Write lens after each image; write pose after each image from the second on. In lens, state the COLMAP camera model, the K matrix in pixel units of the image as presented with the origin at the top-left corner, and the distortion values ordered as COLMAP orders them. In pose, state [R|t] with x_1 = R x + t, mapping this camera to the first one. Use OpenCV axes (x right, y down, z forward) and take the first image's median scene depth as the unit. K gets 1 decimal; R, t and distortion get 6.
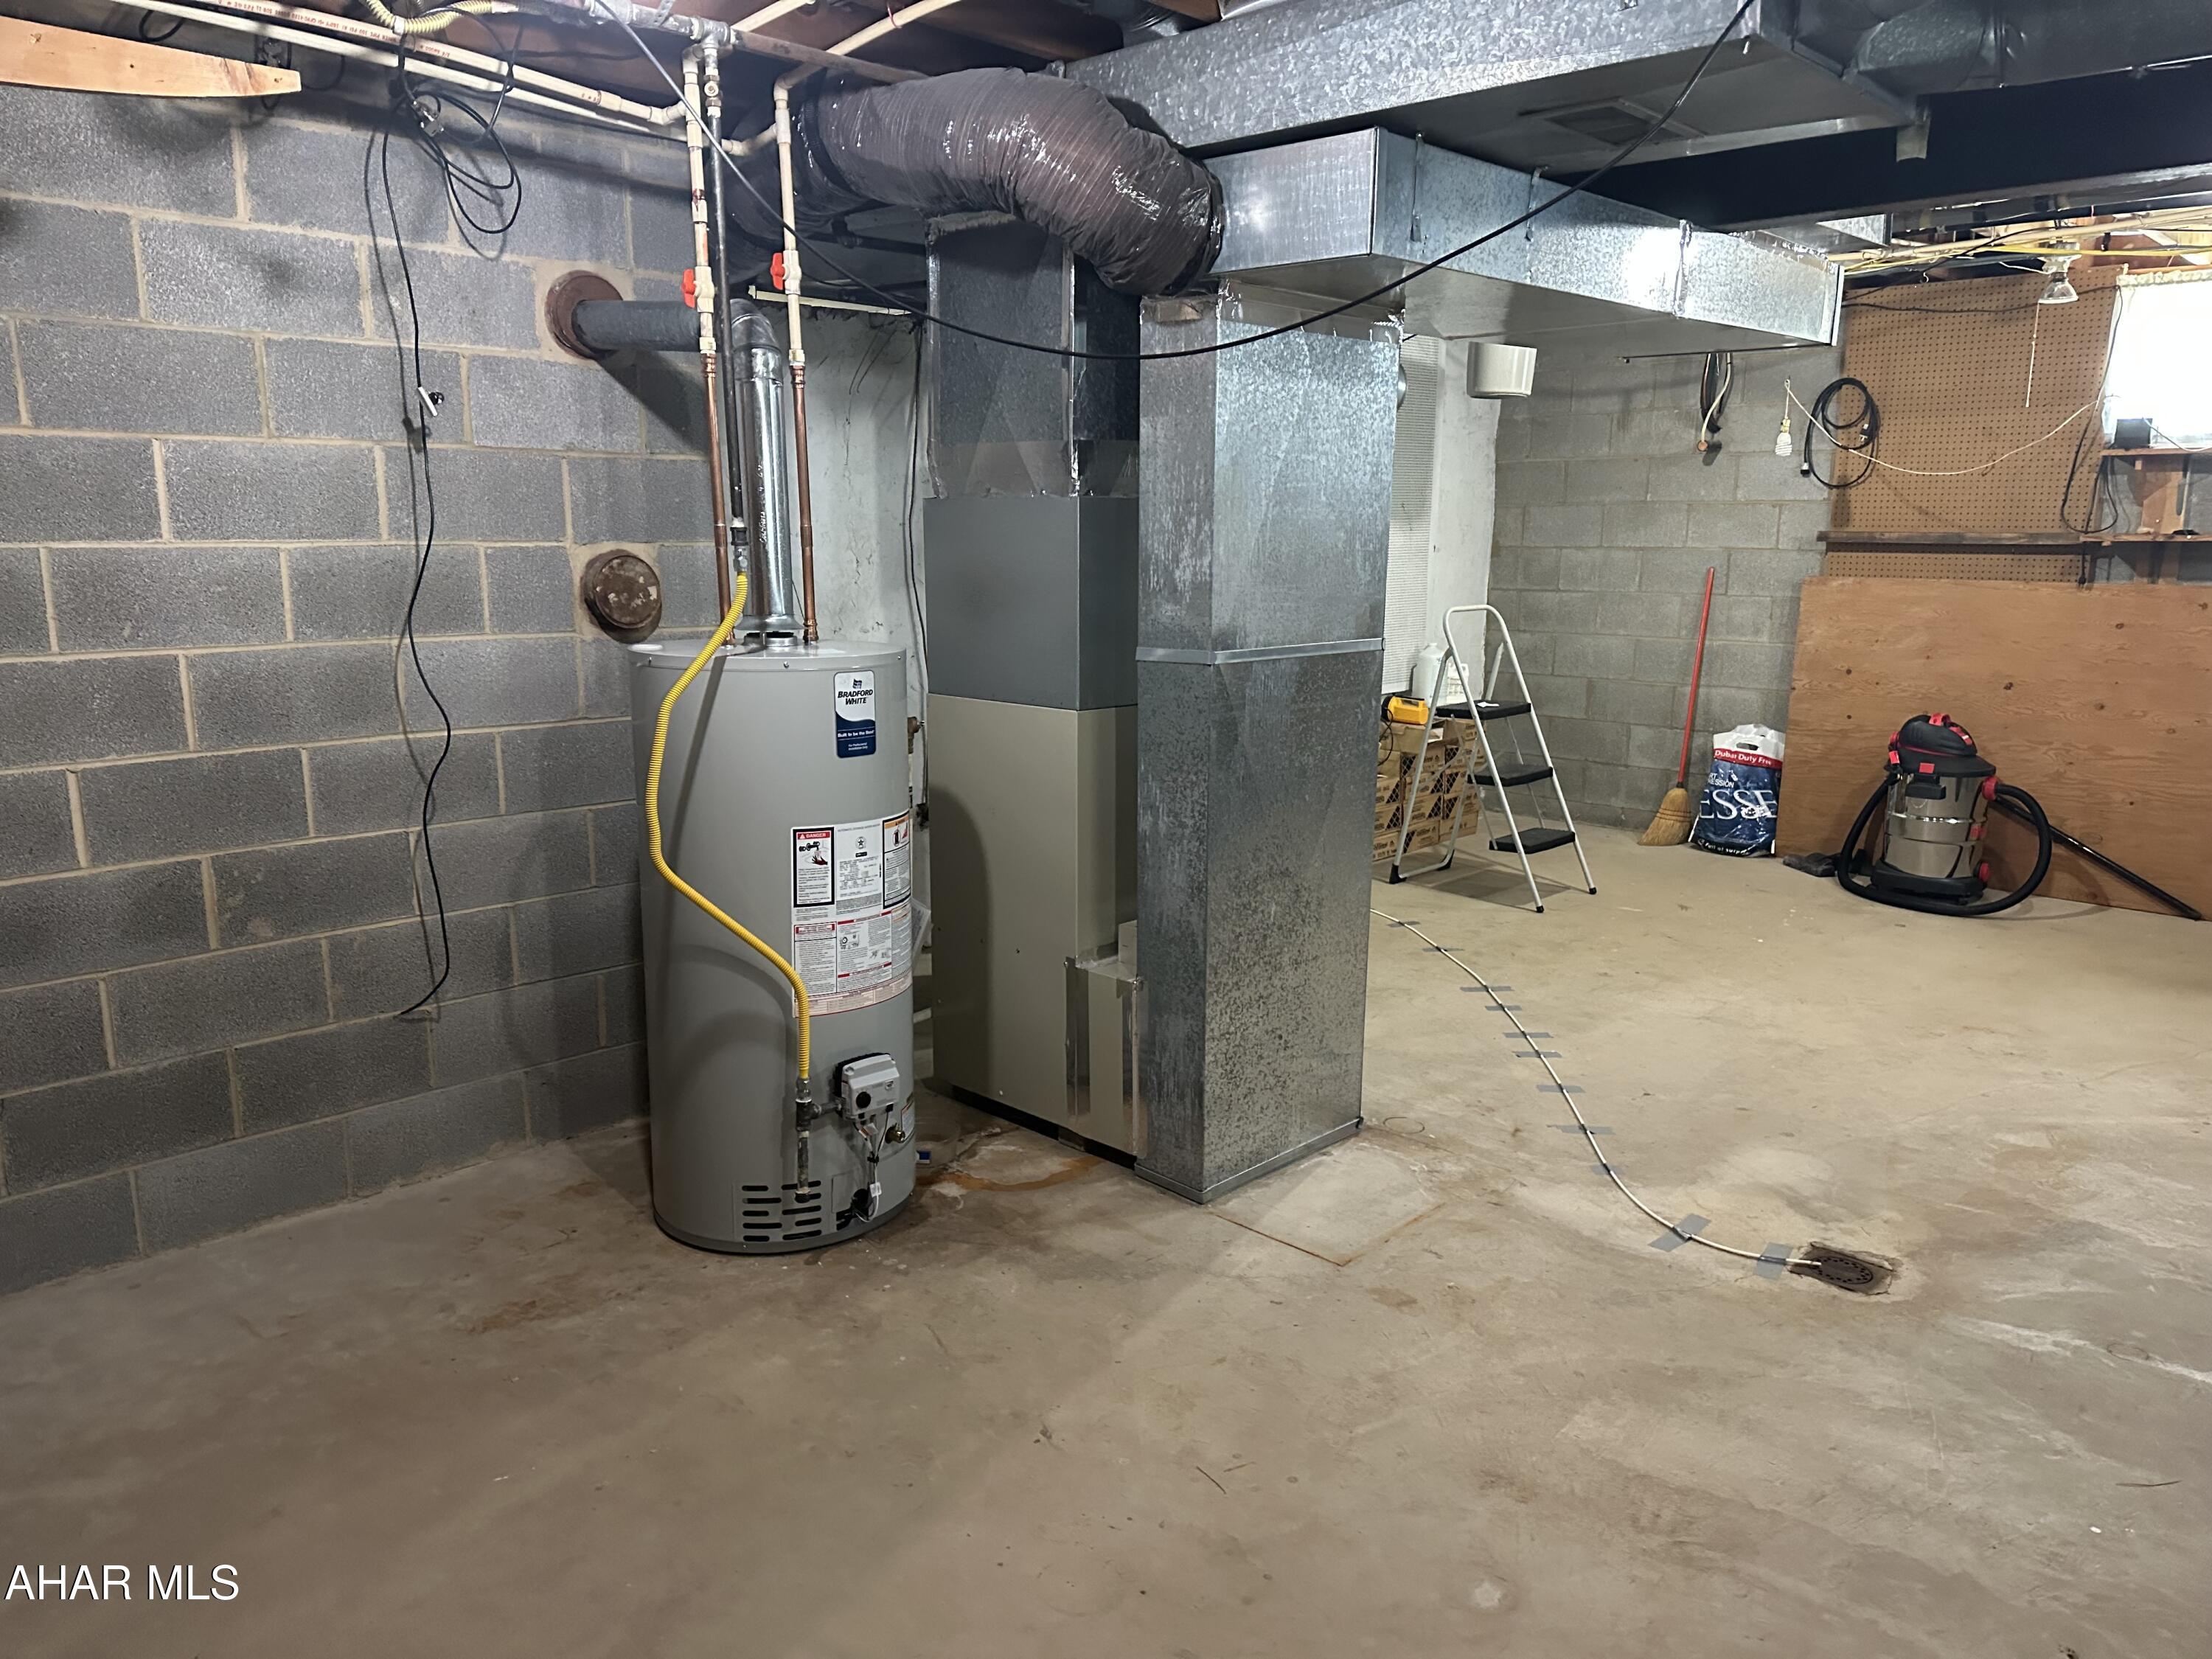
lens RADIAL K [[1568.6, 0, 1108.3], [0, 1568.6, 845.4], [0, 0, 1]] dist [0.051187, -0.044356]
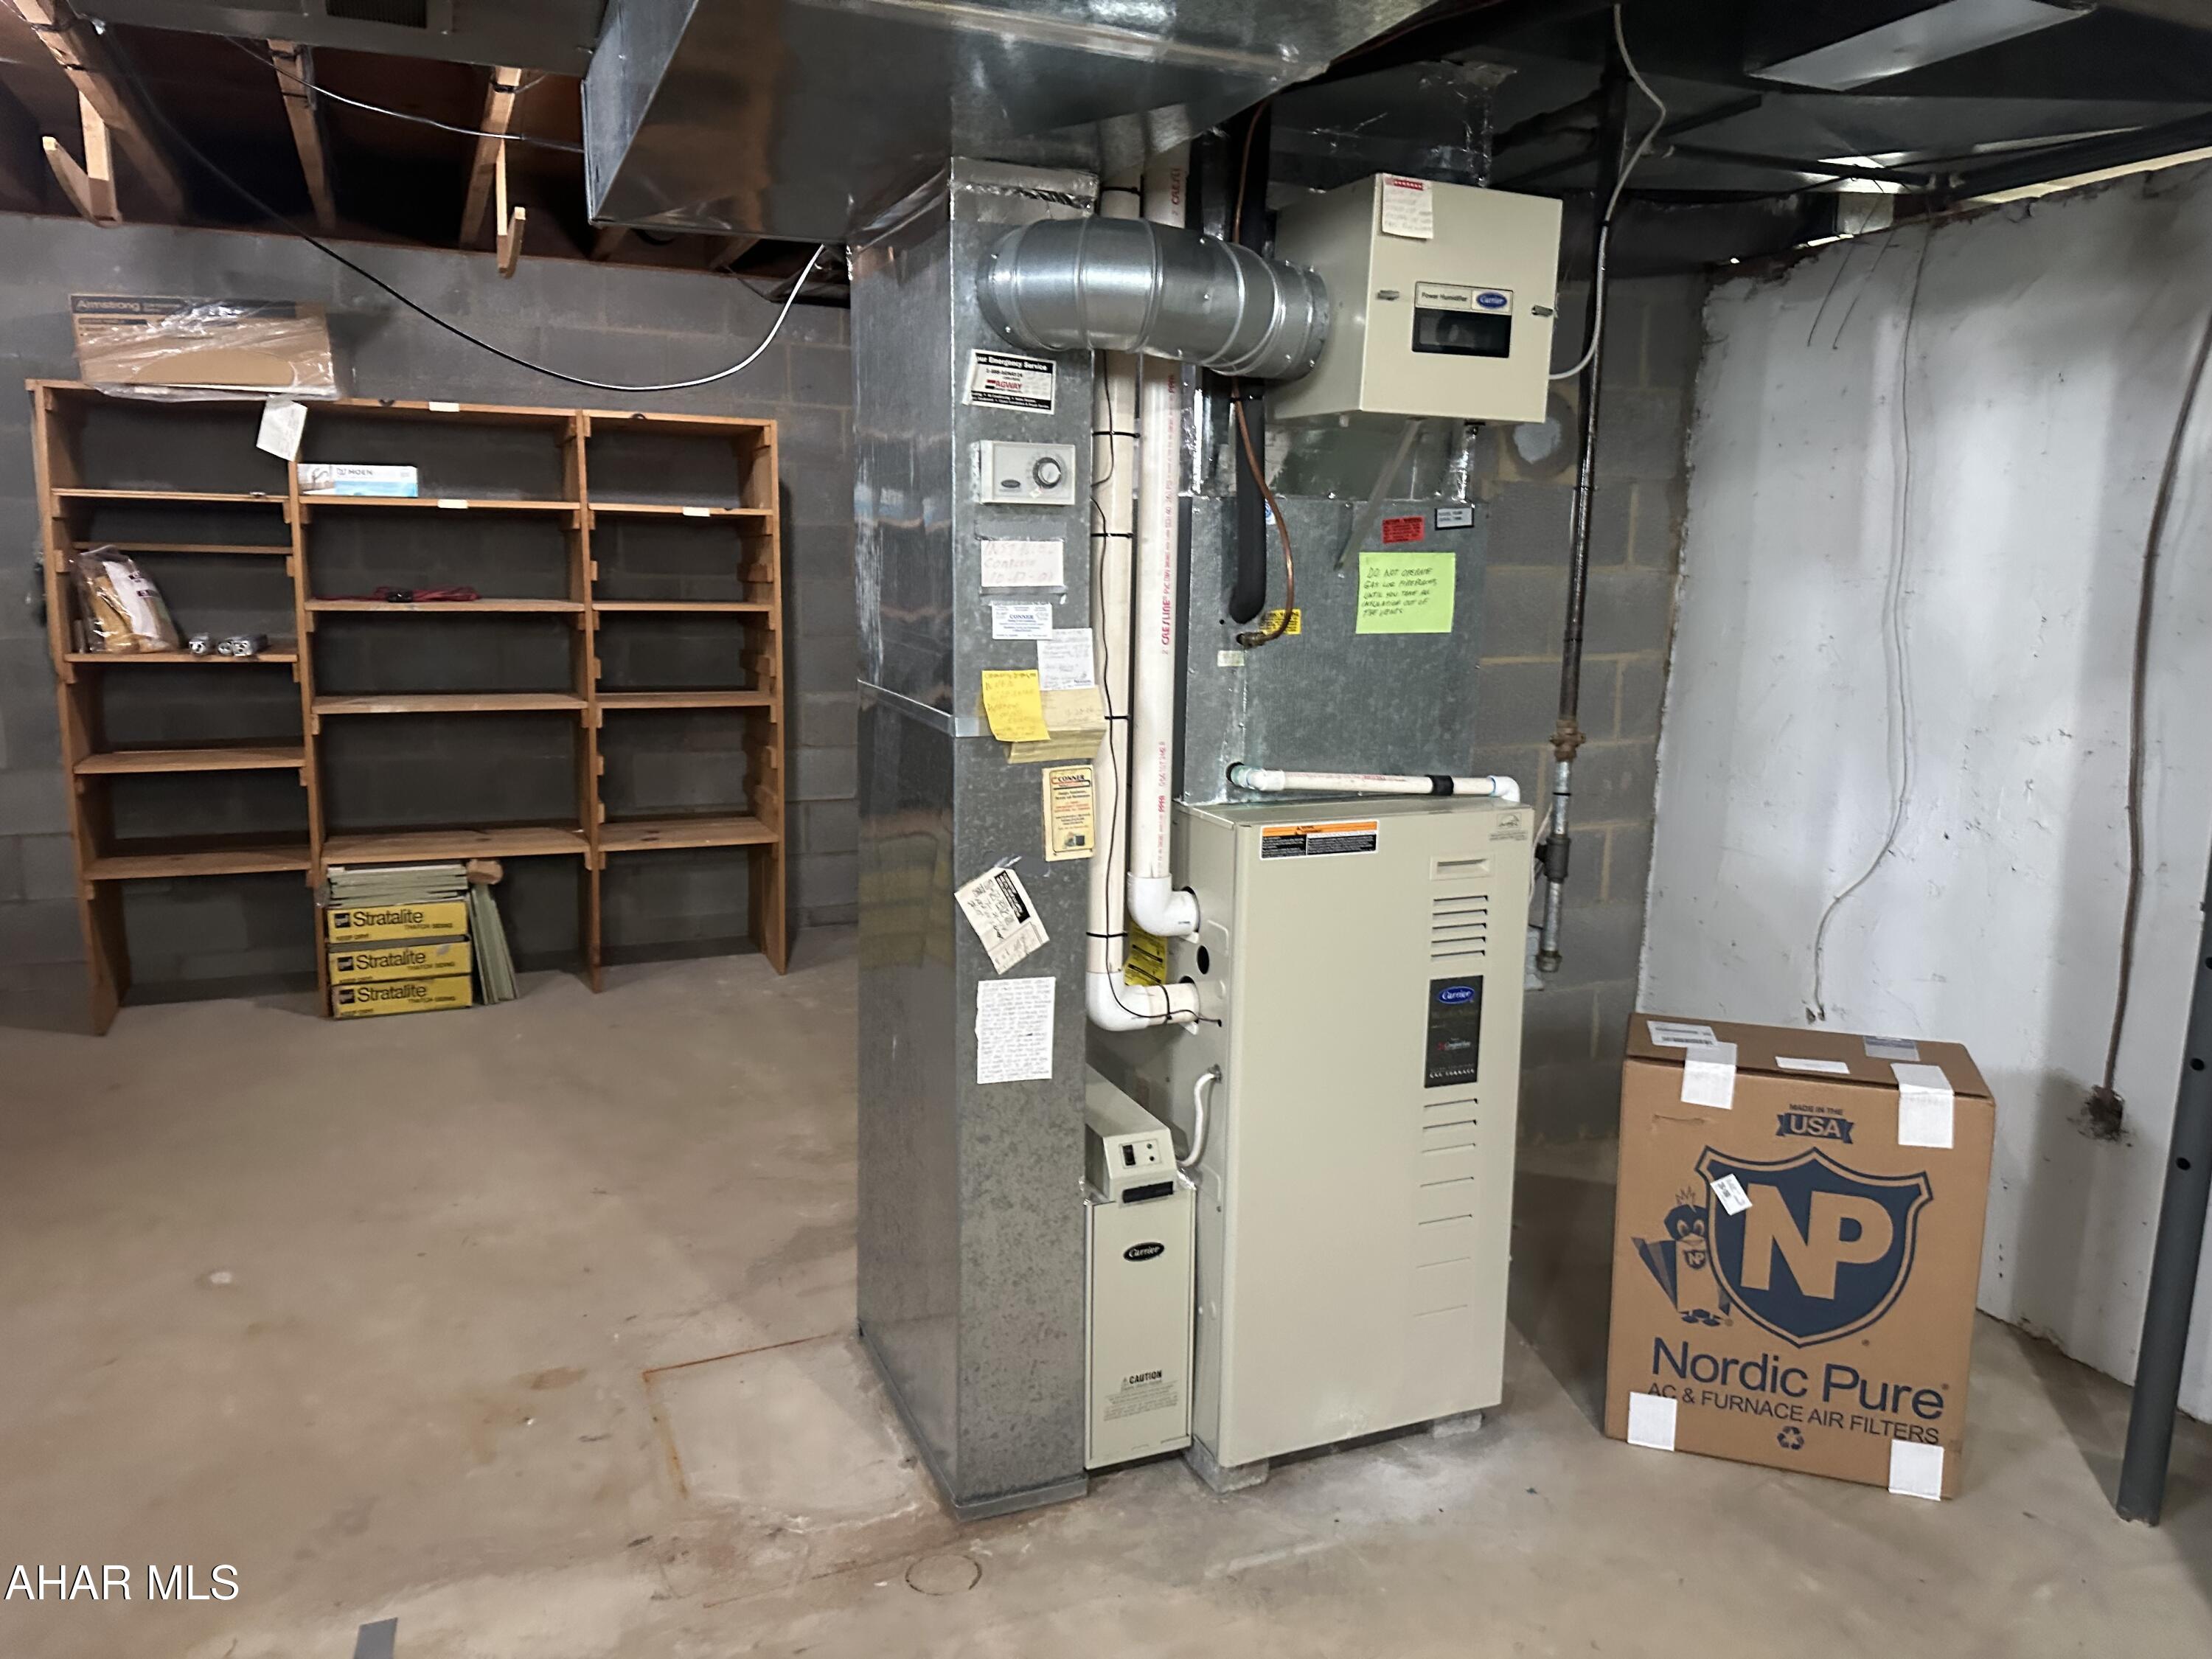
lens RADIAL K [[1568.6, 0, 1107.7], [0, 1568.6, 808.4], [0, 0, 1]] dist [0.051187, -0.044356]
pose [[-0.398897, 0.153547, -0.904049, 0.832532], [-0.192994, 0.949741, 0.246464, -0.317723], [0.896456, 0.272790, -0.349215, 1.511953]]
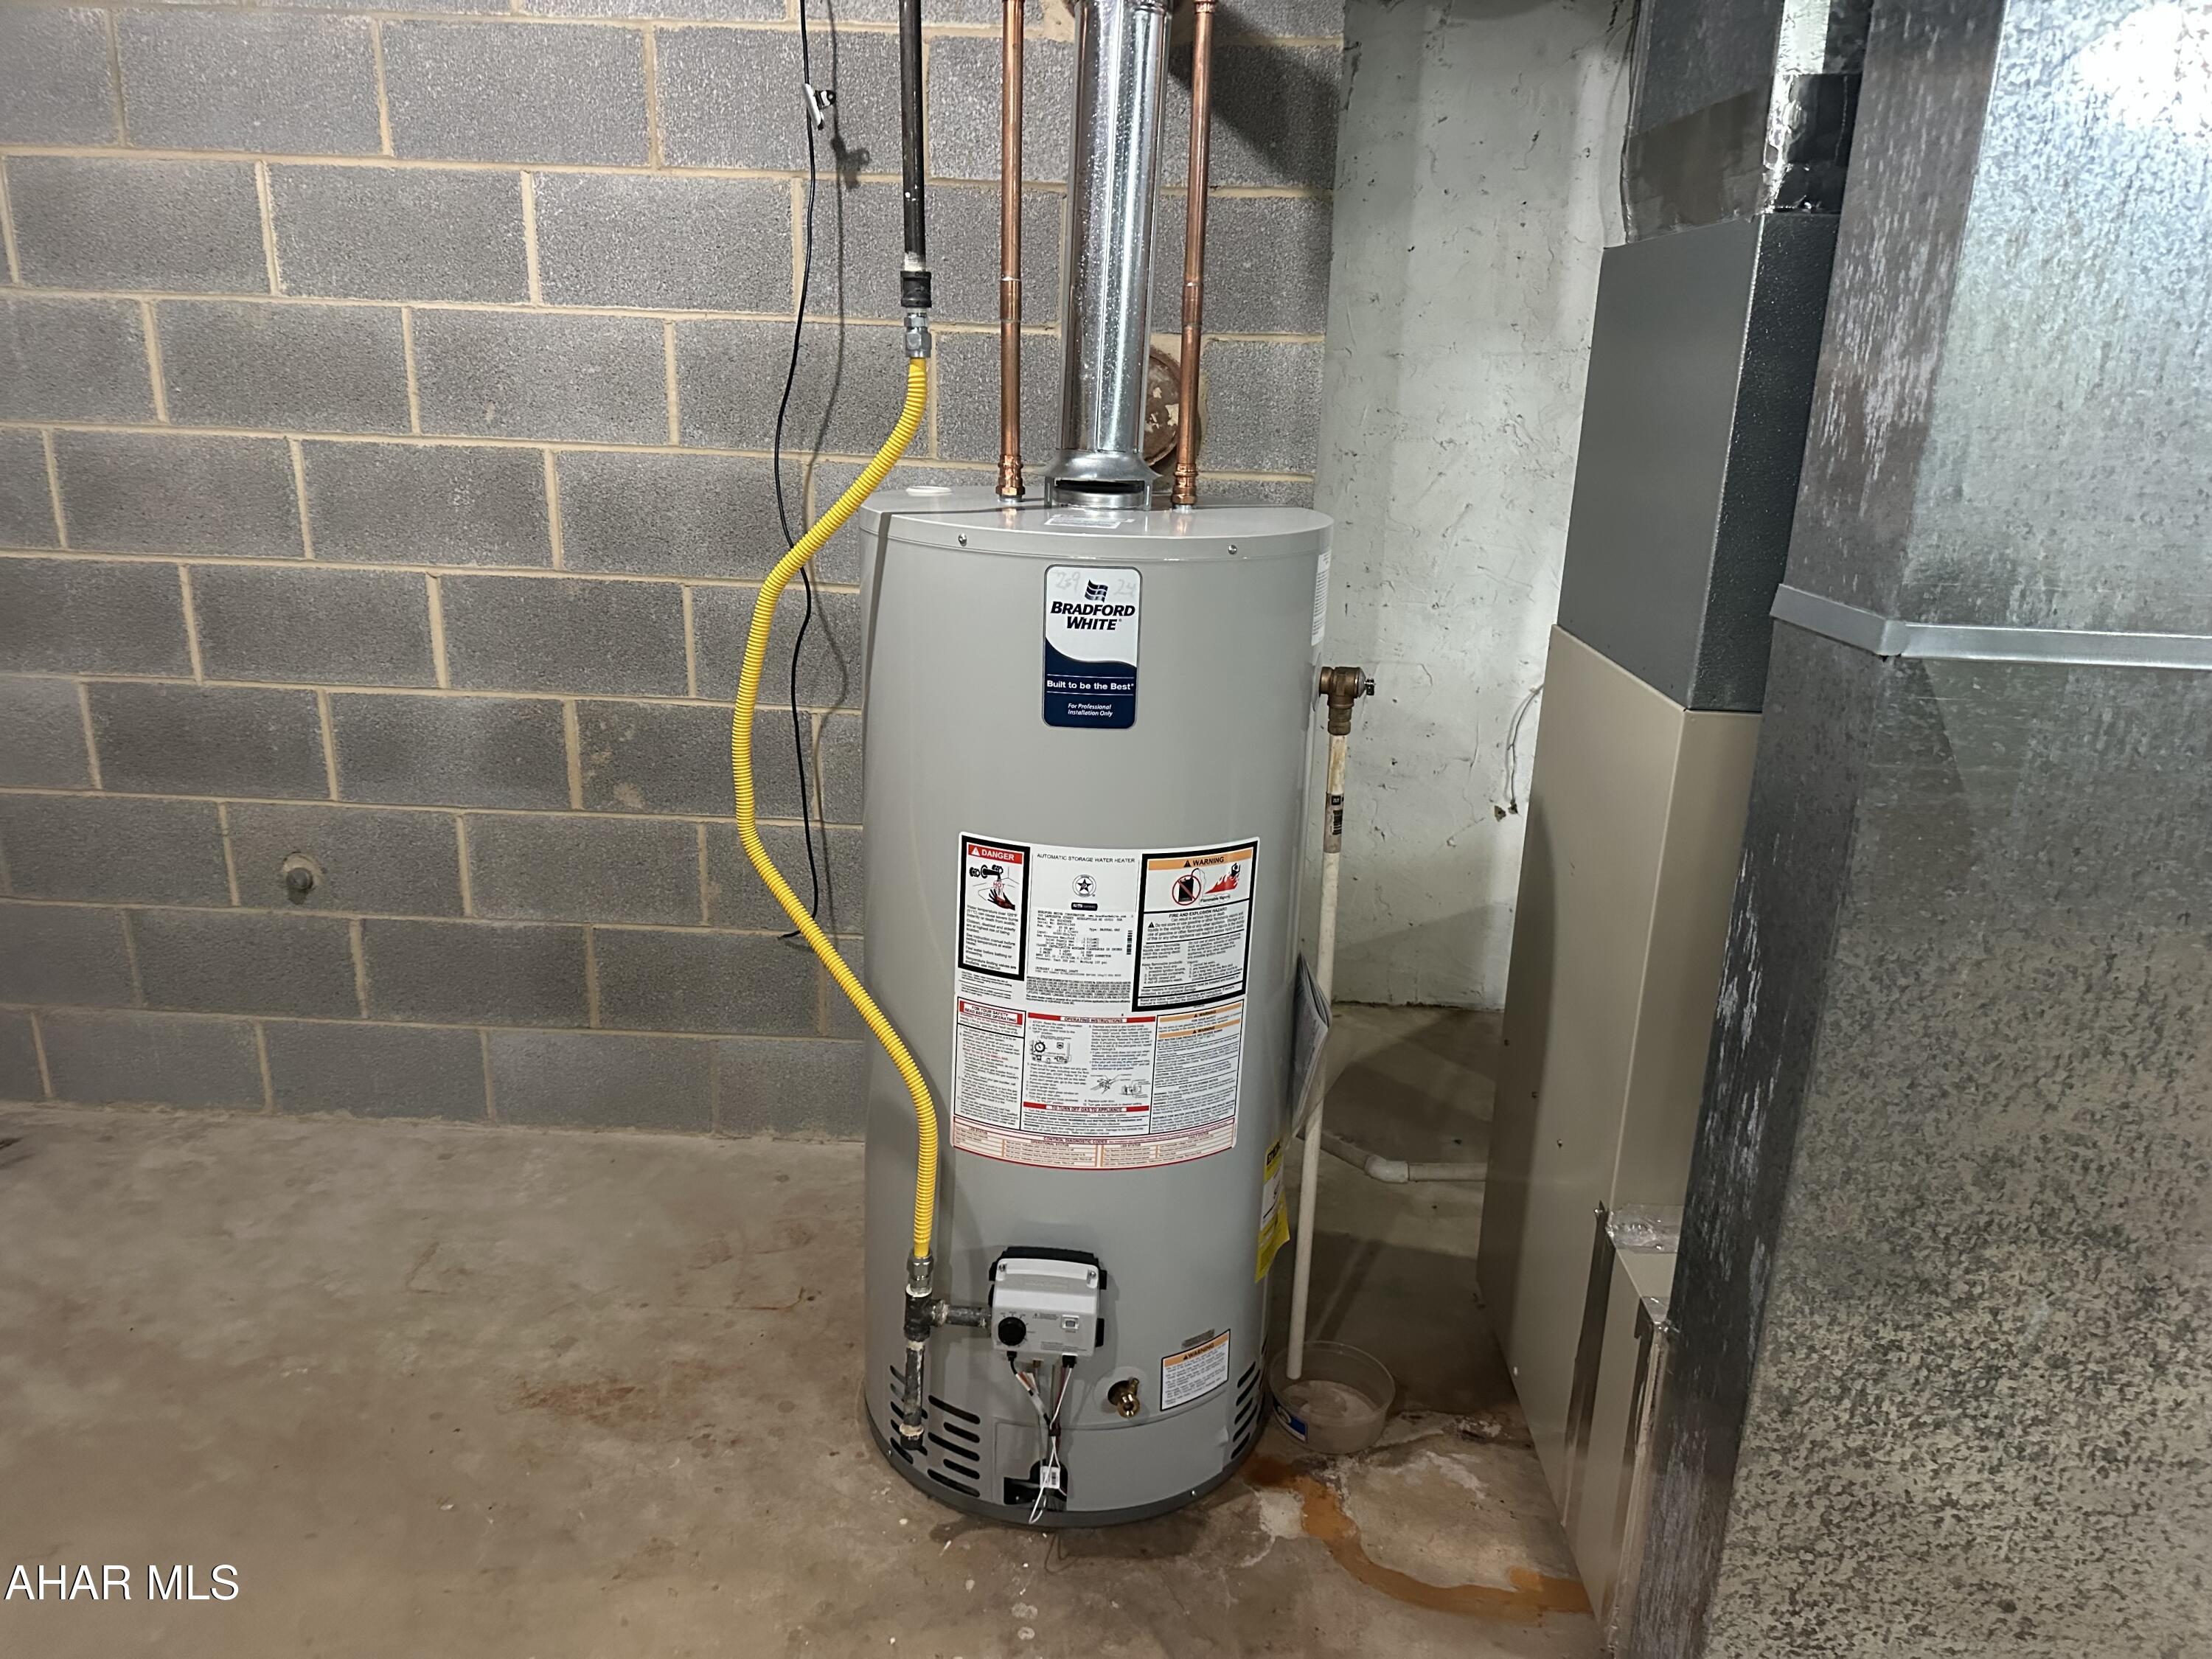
lens RADIAL K [[1568.6, 0, 1119.2], [0, 1568.6, 832.8], [0, 0, 1]] dist [0.051187, -0.044356]
pose [[0.670809, 0.235725, -0.703171, 0.224971], [-0.178554, 0.971586, 0.155370, -0.105335], [0.719816, 0.021330, 0.693838, 0.637560]]
